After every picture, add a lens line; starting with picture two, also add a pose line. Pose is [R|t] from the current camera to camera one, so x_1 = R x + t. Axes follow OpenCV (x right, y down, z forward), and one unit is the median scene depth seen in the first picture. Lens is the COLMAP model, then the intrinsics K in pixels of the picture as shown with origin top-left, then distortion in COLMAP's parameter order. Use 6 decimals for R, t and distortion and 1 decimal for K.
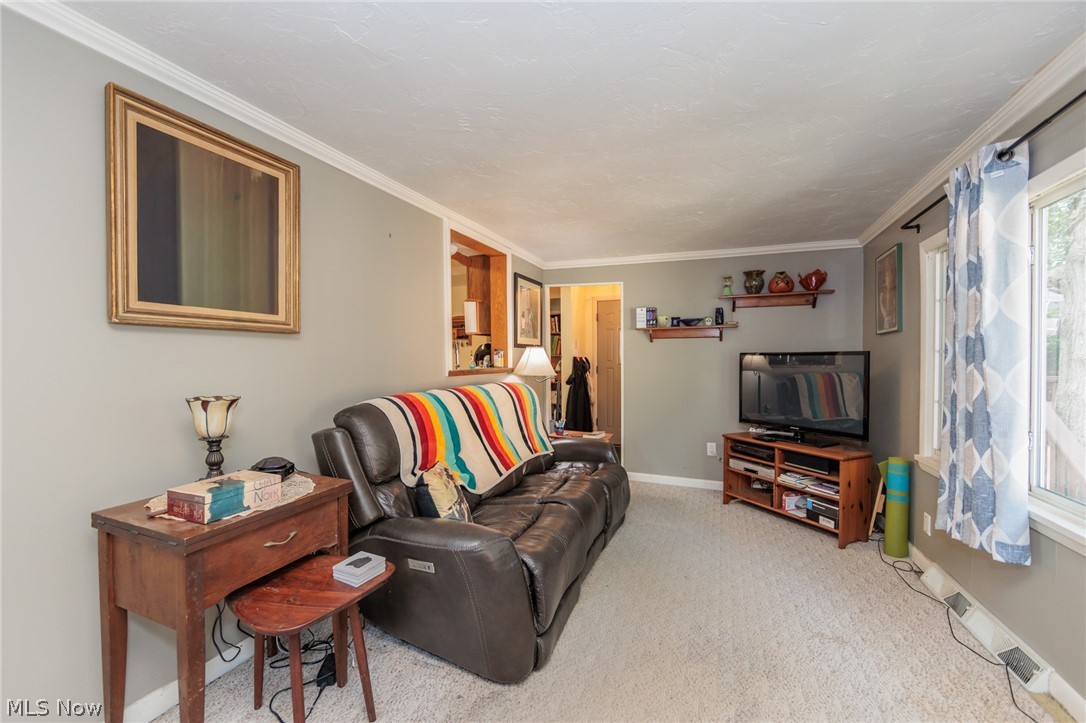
lens RADIAL K [[434.8, 0, 544.3], [0, 434.8, 362.7], [0, 0, 1]] dist [-0.001954, -0.000300]
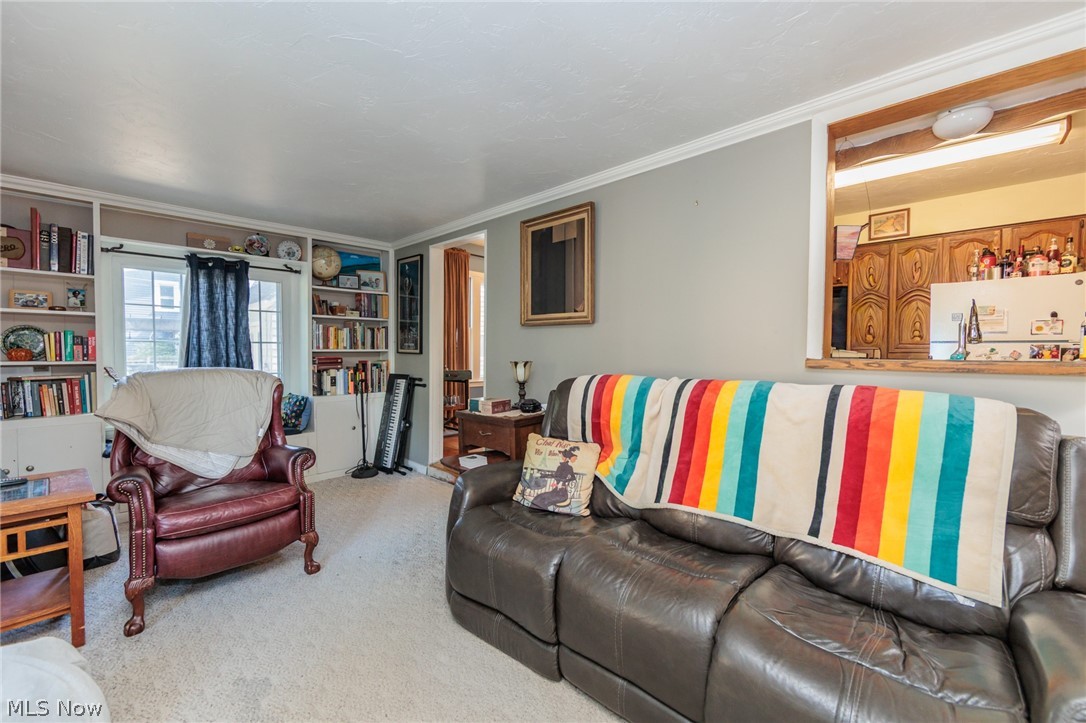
lens RADIAL K [[437.5, 0, 557.2], [0, 437.5, 363.5], [0, 0, 1]] dist [0.001913, 0.000344]
pose [[-0.331472, 0.024917, -0.943136, 0.819644], [-0.018797, 0.999278, 0.033007, 0.017568], [0.943278, 0.028669, -0.330764, 1.417951]]
